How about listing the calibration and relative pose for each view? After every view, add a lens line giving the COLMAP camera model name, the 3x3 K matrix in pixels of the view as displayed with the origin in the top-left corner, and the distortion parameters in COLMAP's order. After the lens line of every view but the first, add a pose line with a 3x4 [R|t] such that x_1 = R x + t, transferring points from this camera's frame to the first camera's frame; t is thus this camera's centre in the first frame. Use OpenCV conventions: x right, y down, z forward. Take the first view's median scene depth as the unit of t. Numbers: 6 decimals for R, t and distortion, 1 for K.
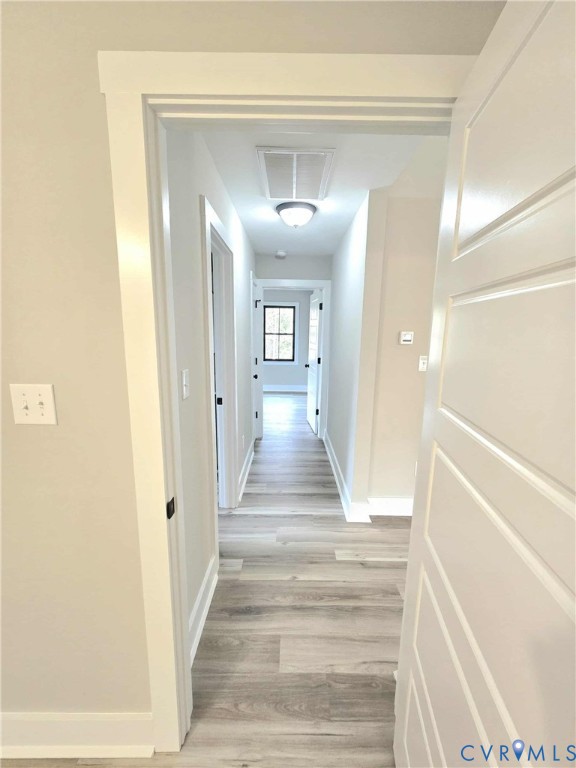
lens RADIAL K [[316.9, 0, 288.0], [0, 316.9, 384.0], [0, 0, 1]] dist [0.001501, 0.000317]
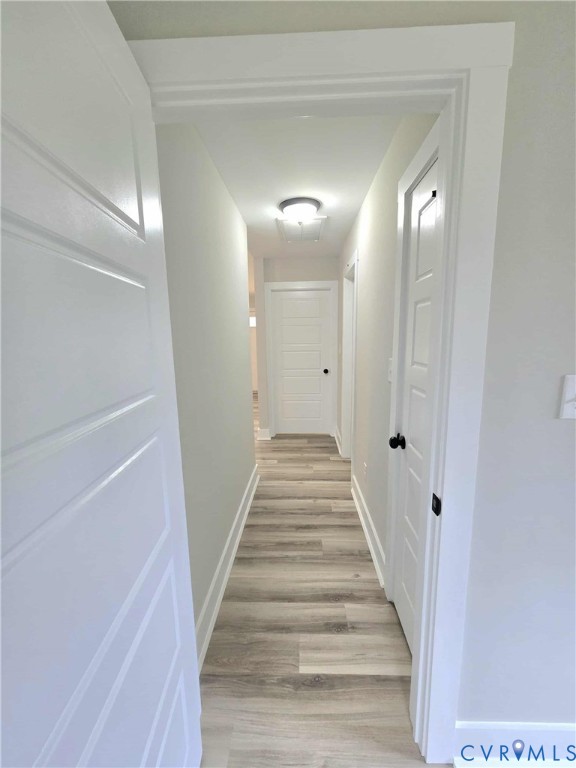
lens RADIAL K [[316.9, 0, 288.0], [0, 316.9, 384.0], [0, 0, 1]] dist [0.001501, 0.000317]
pose [[-0.999110, -0.001128, 0.042171, 0.017764], [0.012856, 0.943954, 0.329826, -0.357828], [-0.040179, 0.330074, -0.943099, 2.150435]]
